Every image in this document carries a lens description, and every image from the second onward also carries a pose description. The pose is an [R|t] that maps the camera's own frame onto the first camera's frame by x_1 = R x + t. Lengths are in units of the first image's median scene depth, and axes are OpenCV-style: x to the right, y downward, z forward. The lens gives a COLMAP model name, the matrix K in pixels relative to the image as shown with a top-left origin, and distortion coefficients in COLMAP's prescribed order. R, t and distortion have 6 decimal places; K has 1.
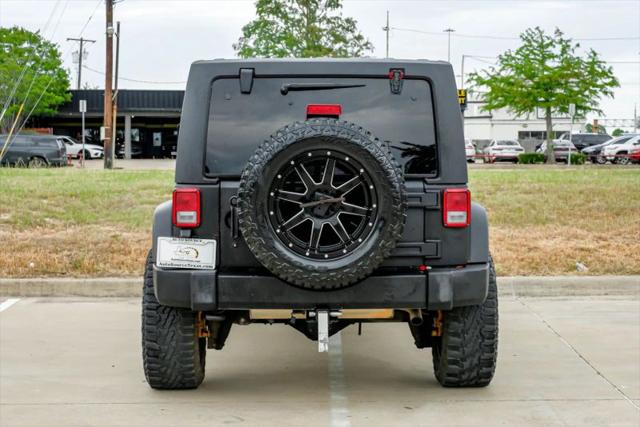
lens RADIAL K [[1655.1, 0, 331.2], [0, 1655.1, 185.8], [0, 0, 1]] dist [0.057172, 0.000000]
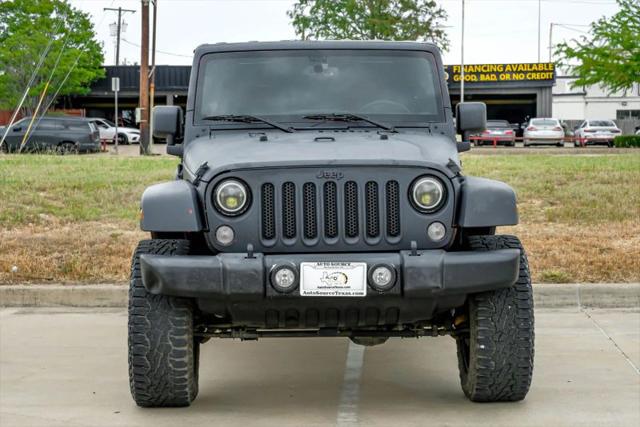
lens RADIAL K [[1829.9, 0, 317.6], [0, 1829.9, 213.8], [0, 0, 1]] dist [0.139524, 0.000000]
pose [[0.998332, -0.001372, -0.057723, 0.031131], [0.002689, 0.999738, 0.022752, -0.002150], [0.057677, -0.022870, 0.998073, 0.062491]]
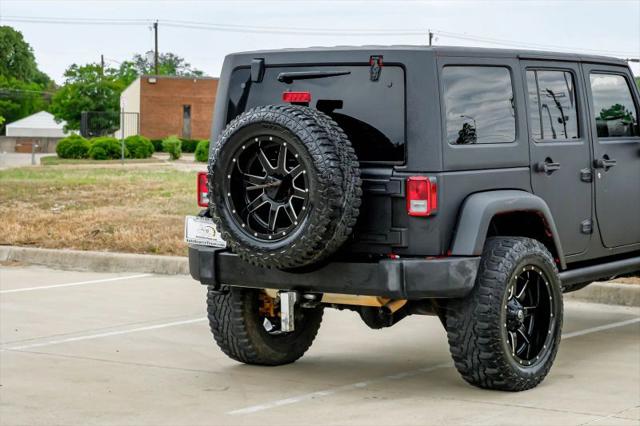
lens RADIAL K [[2063.3, 0, 316.7], [0, 2063.3, 206.8], [0, 0, 1]] dist [0.139888, 0.000000]
pose [[0.755727, 0.028339, -0.654273, 0.567224], [-0.029459, 0.999523, 0.009266, 0.006742], [0.654223, 0.012272, 0.756202, 0.023513]]
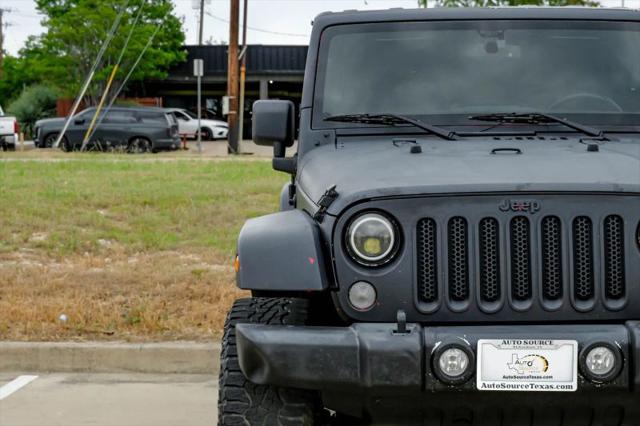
lens RADIAL K [[2063.3, 0, 370.8], [0, 2063.3, 254.7], [0, 0, 1]] dist [0.139888, 0.000000]
pose [[0.996485, 0.004338, -0.083664, 0.003141], [-0.000778, 0.999095, 0.042537, -0.010682], [0.083773, -0.042323, 0.995586, 0.225043]]
